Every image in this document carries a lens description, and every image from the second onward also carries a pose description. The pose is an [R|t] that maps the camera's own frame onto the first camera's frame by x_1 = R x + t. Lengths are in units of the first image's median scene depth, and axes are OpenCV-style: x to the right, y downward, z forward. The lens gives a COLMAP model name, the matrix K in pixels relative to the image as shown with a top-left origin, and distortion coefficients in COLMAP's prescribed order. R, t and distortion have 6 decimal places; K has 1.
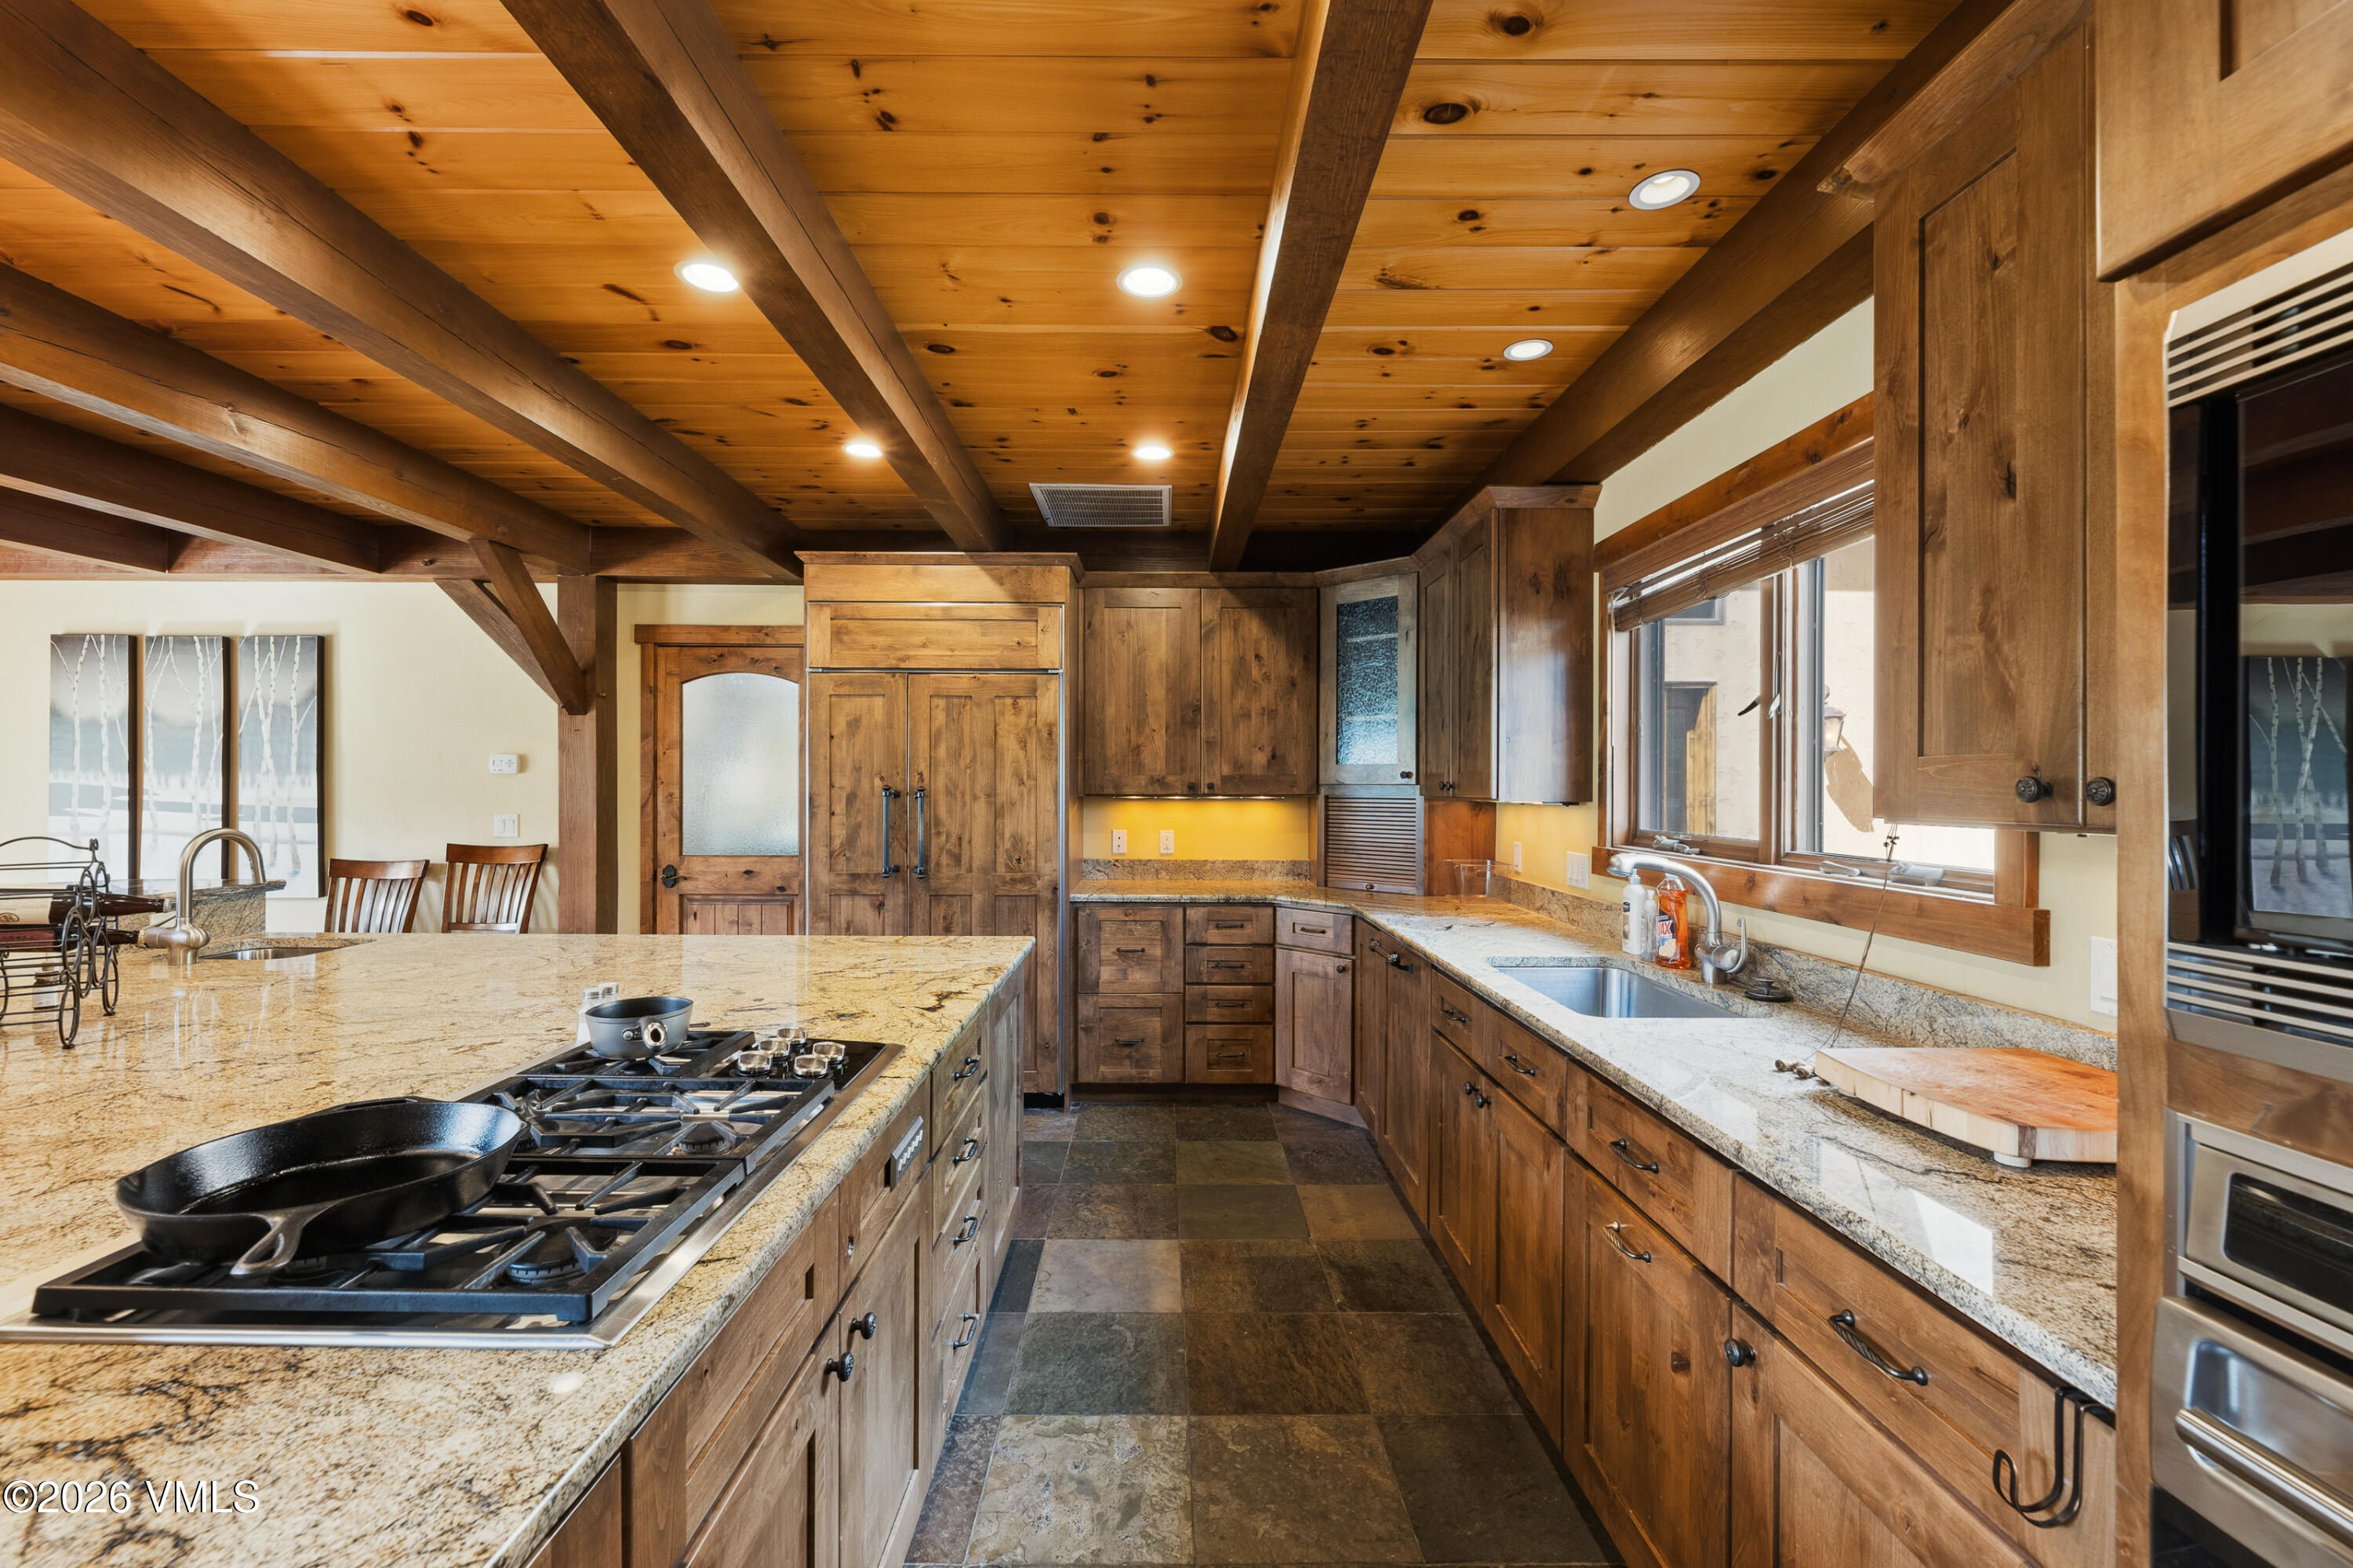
lens RADIAL K [[966.7, 0, 1167.7], [0, 966.7, 781.9], [0, 0, 1]] dist [0.001884, -0.000742]
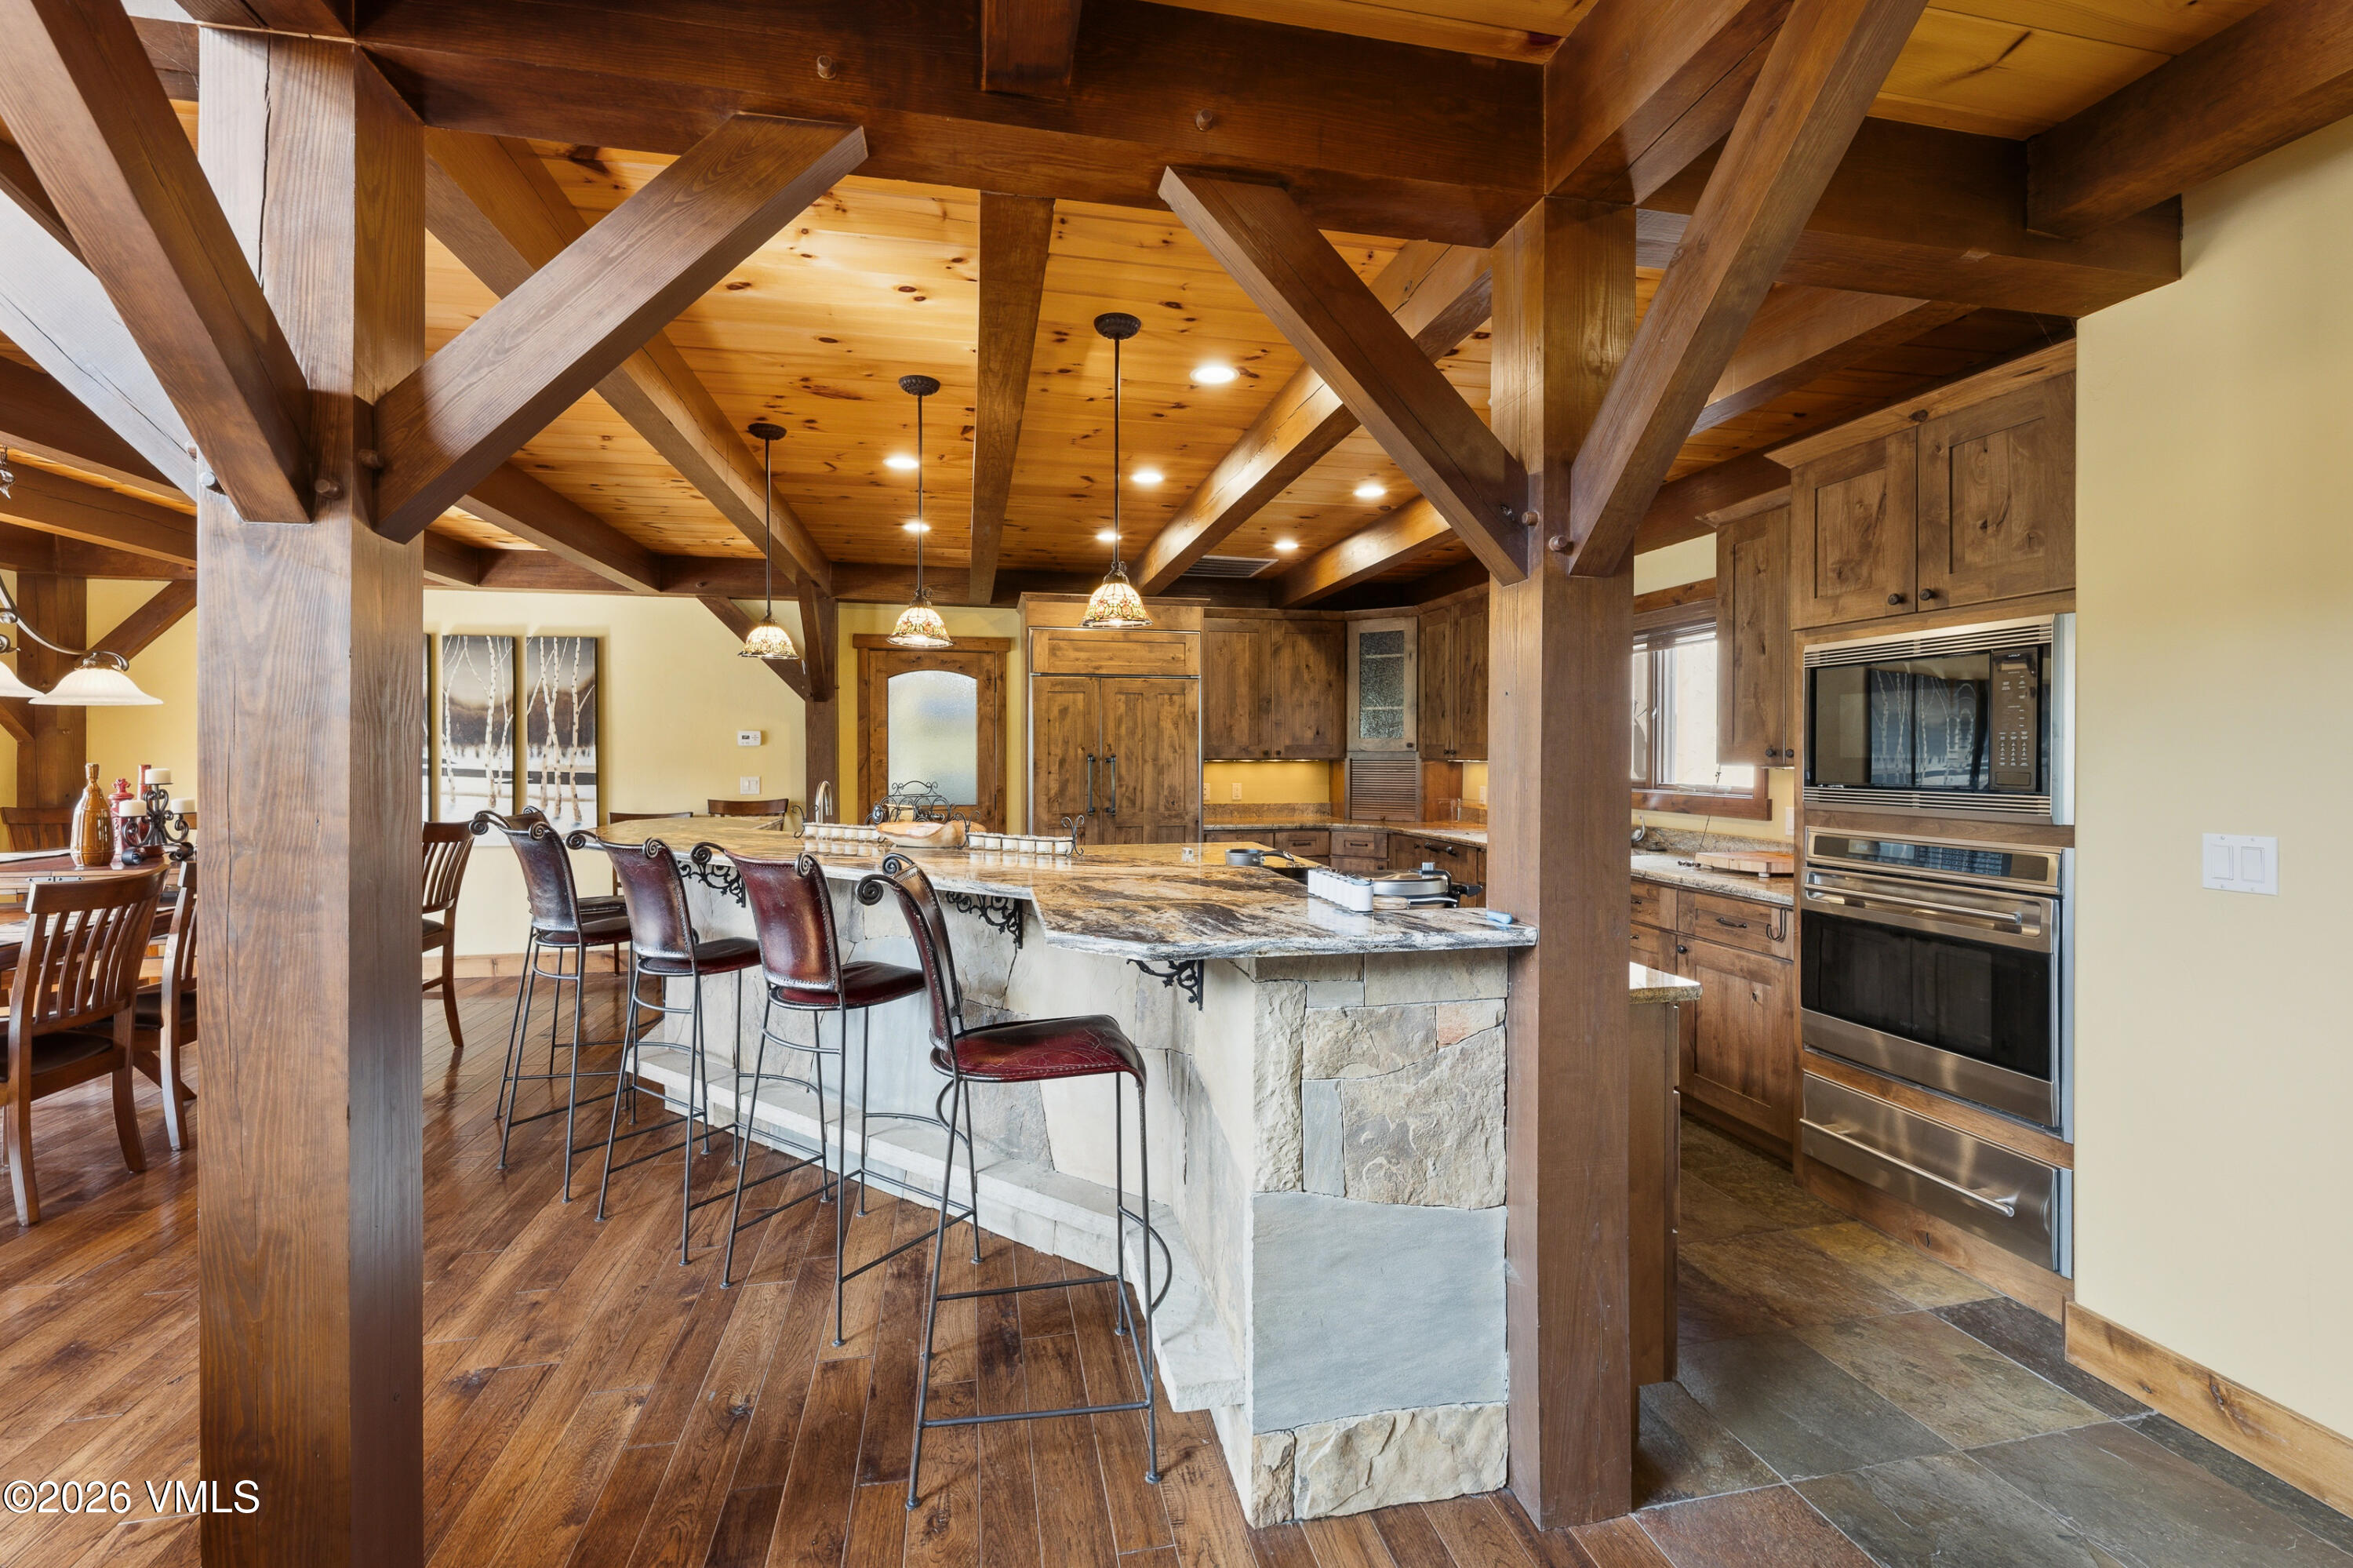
lens RADIAL K [[966.7, 0, 1168.9], [0, 966.7, 755.5], [0, 0, 1]] dist [0.001884, -0.000742]
pose [[0.979864, -0.004895, 0.199604, -0.449949], [0.003395, 0.999963, 0.007858, -0.003960], [-0.199636, -0.007023, 0.979845, -0.460083]]
